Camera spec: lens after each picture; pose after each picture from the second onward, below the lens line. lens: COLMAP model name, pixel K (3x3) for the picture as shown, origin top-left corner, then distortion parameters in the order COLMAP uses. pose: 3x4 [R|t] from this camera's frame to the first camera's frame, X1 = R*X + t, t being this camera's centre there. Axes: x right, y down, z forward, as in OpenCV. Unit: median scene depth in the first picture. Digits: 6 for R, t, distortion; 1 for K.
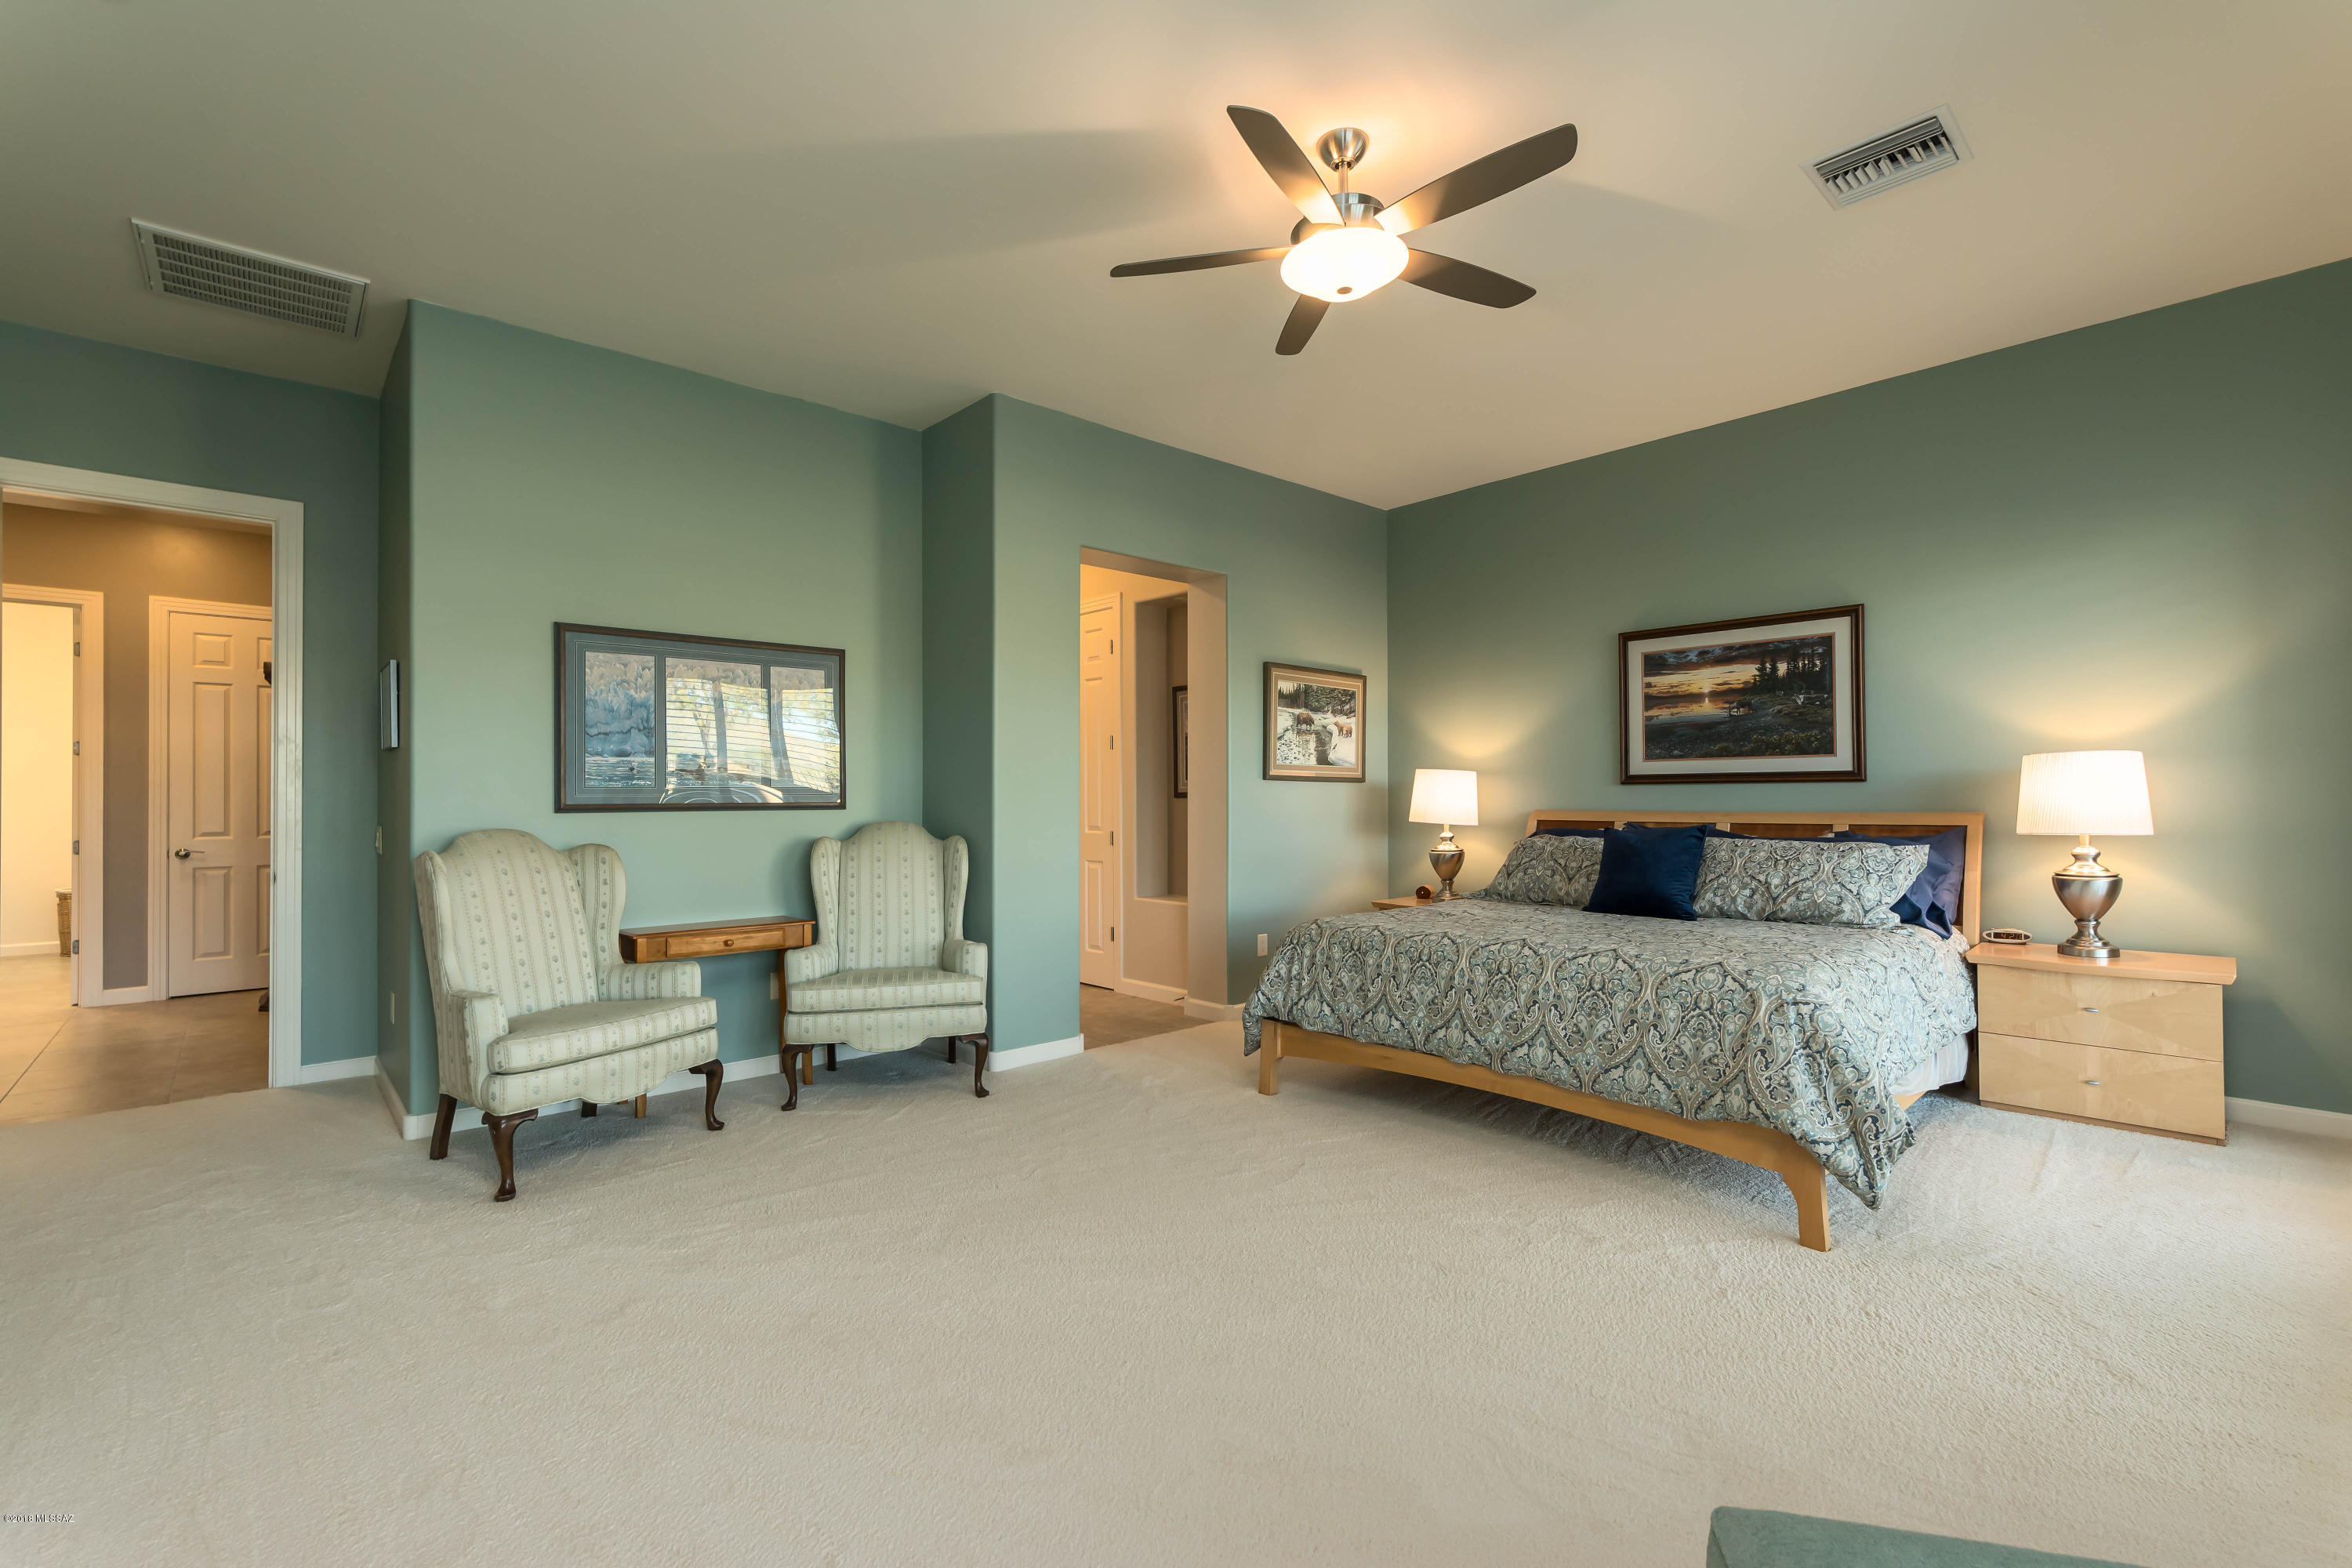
lens RADIAL K [[1020.4, 0, 1177.1], [0, 1020.4, 791.2], [0, 0, 1]] dist [0.001856, 0.000974]
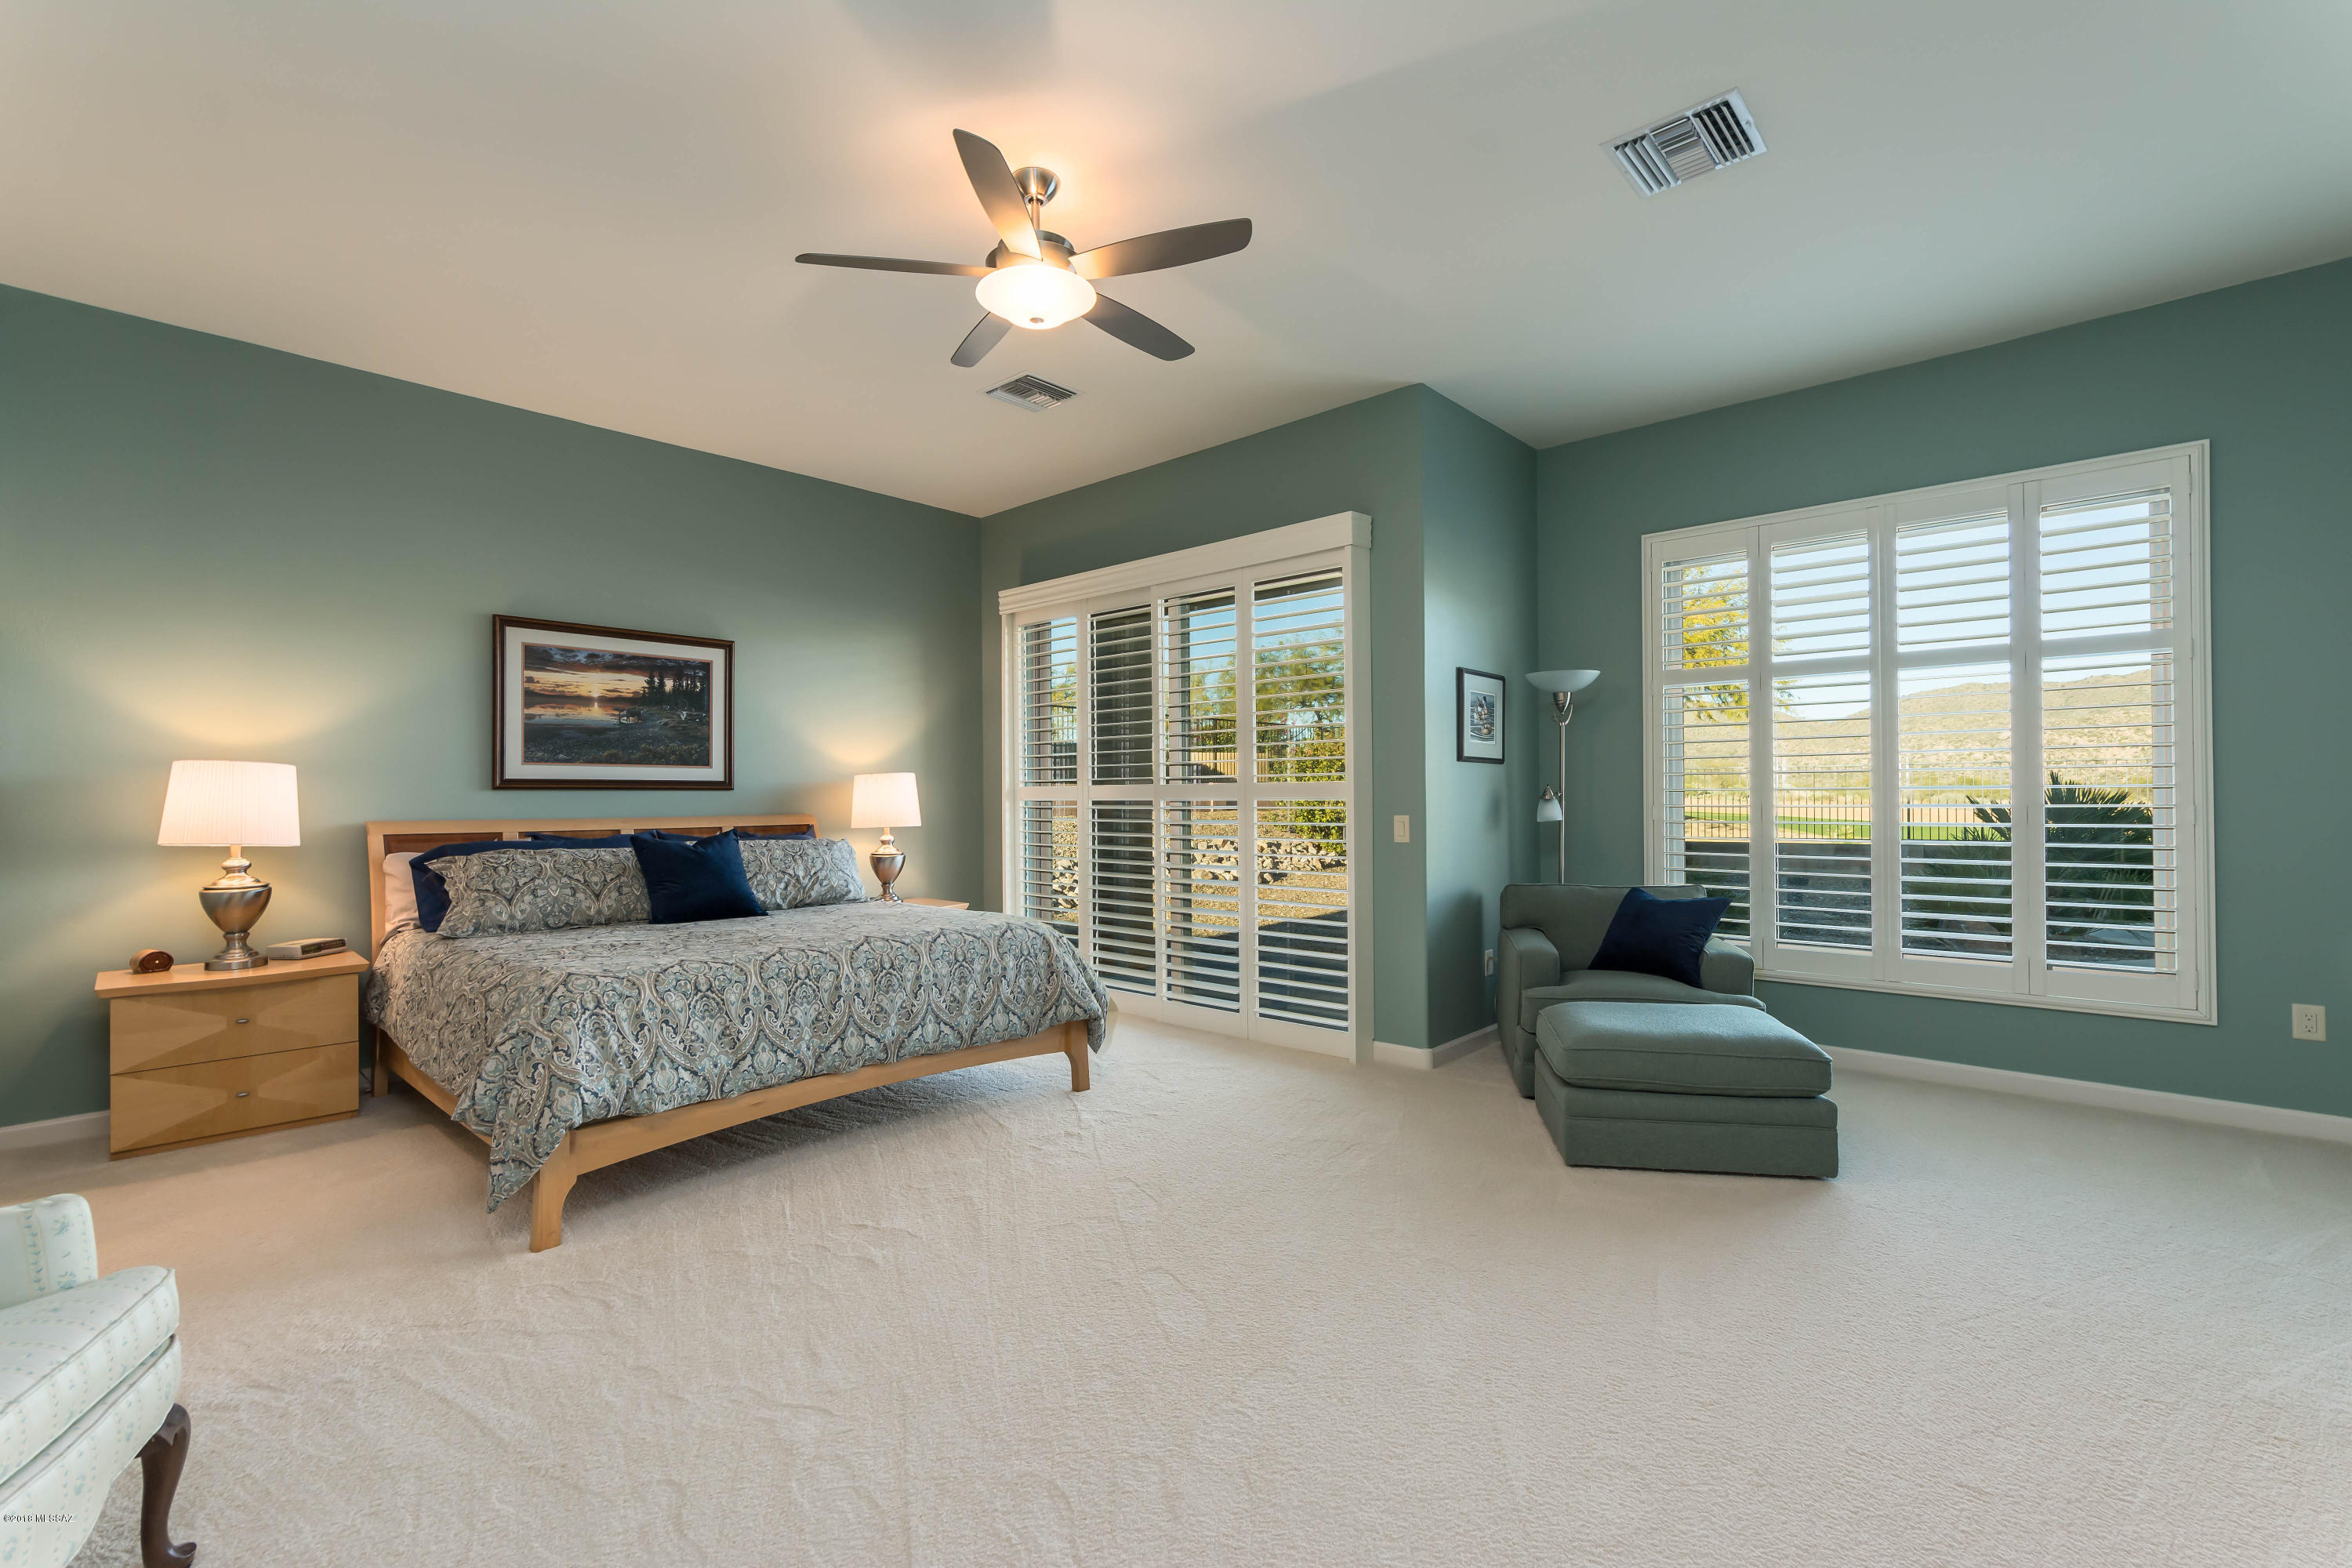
lens RADIAL K [[1020.4, 0, 1177.1], [0, 1020.4, 791.2], [0, 0, 1]] dist [0.001856, 0.000974]
pose [[-0.084595, 0.012765, 0.996334, -0.541168], [0.000170, 0.999918, -0.012797, 0.006743], [-0.996415, -0.000913, -0.084590, 0.568075]]
